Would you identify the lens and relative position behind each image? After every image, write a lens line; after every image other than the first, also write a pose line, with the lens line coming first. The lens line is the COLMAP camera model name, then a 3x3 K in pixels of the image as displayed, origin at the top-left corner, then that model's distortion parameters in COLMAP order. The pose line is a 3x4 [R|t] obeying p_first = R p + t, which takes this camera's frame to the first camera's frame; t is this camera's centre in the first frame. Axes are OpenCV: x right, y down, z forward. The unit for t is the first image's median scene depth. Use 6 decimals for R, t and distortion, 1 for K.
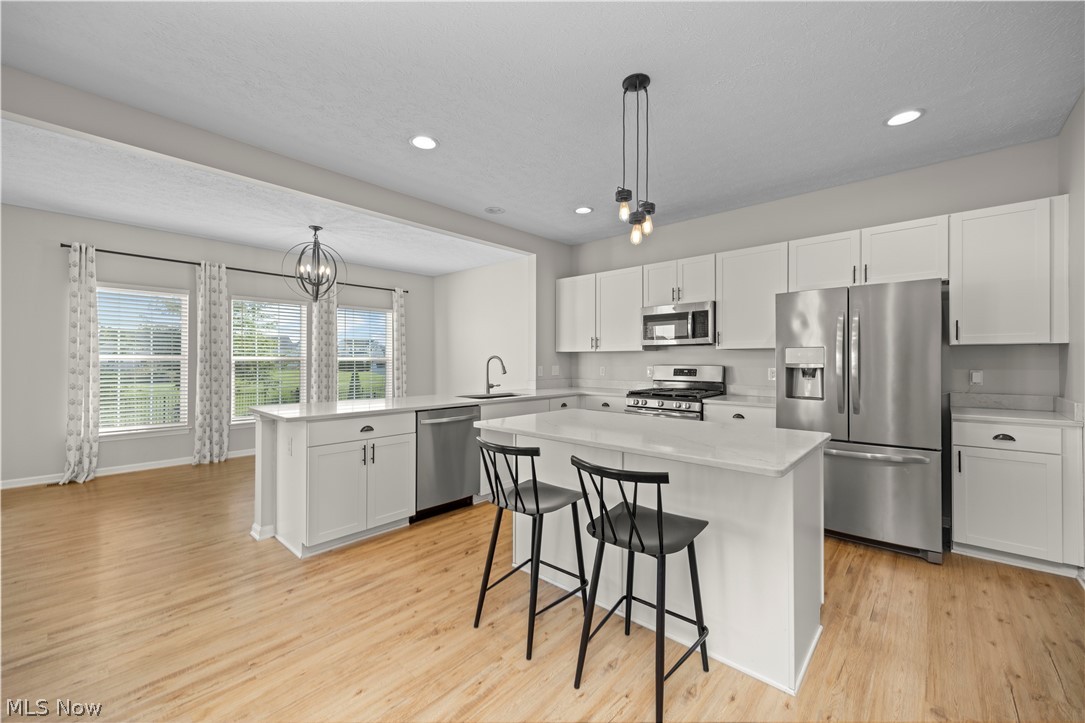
lens RADIAL K [[435.1, 0, 535.3], [0, 435.1, 359.8], [0, 0, 1]] dist [-0.000296, -0.000089]
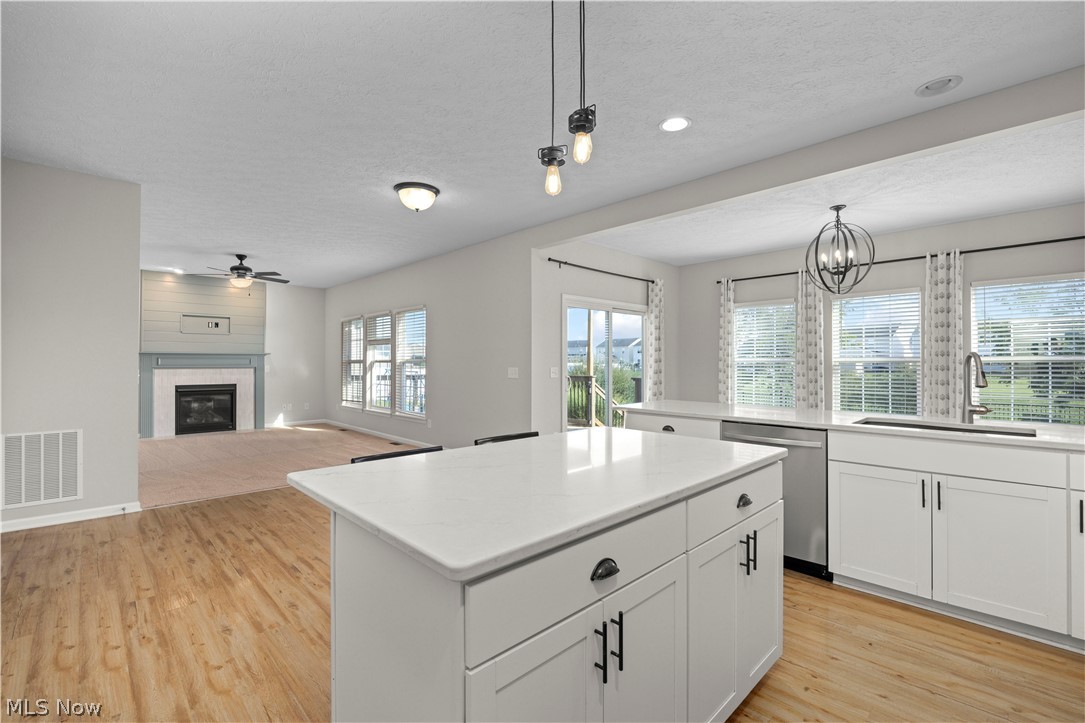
lens RADIAL K [[470.9, 0, 542.0], [0, 470.9, 362.6], [0, 0, 1]] dist [-0.020532, -0.000392]
pose [[-0.070616, -0.002551, -0.997500, 0.478914], [0.006368, 0.999975, -0.003008, 0.001748], [0.997483, -0.006564, -0.070598, 0.508173]]
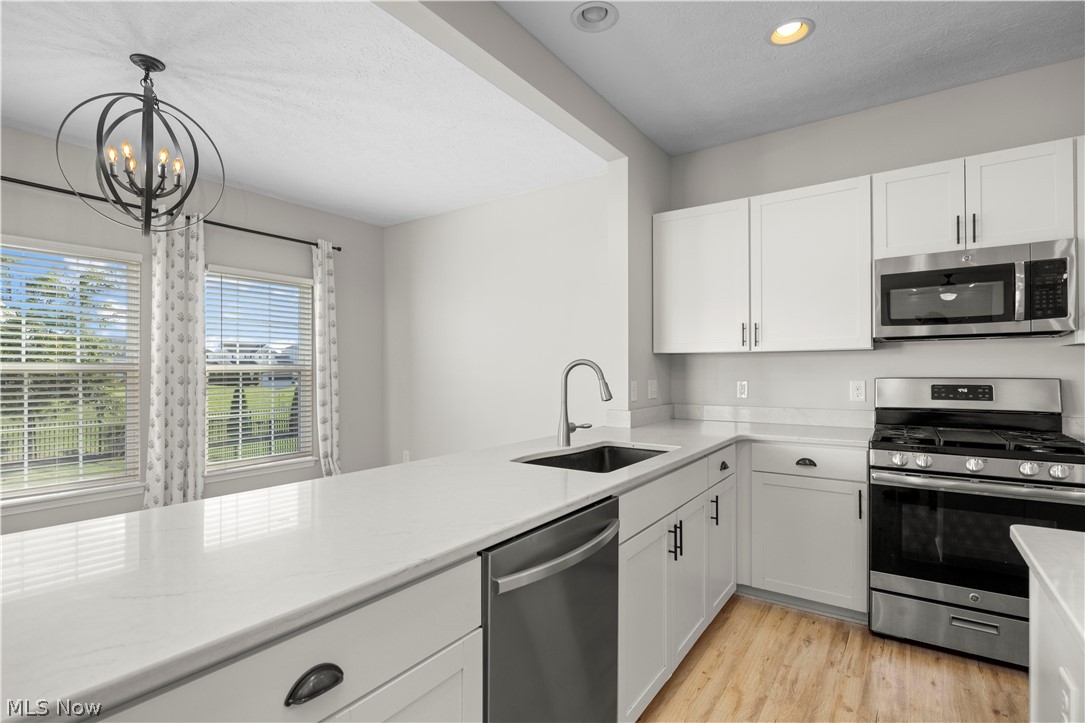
lens RADIAL K [[529.2, 0, 538.1], [0, 529.2, 366.2], [0, 0, 1]] dist [-0.002768, -0.000894]
pose [[0.992258, -0.002820, 0.124161, -0.198019], [0.003679, 0.999971, -0.006683, 0.001345], [-0.124138, 0.007088, 0.992240, 0.461398]]
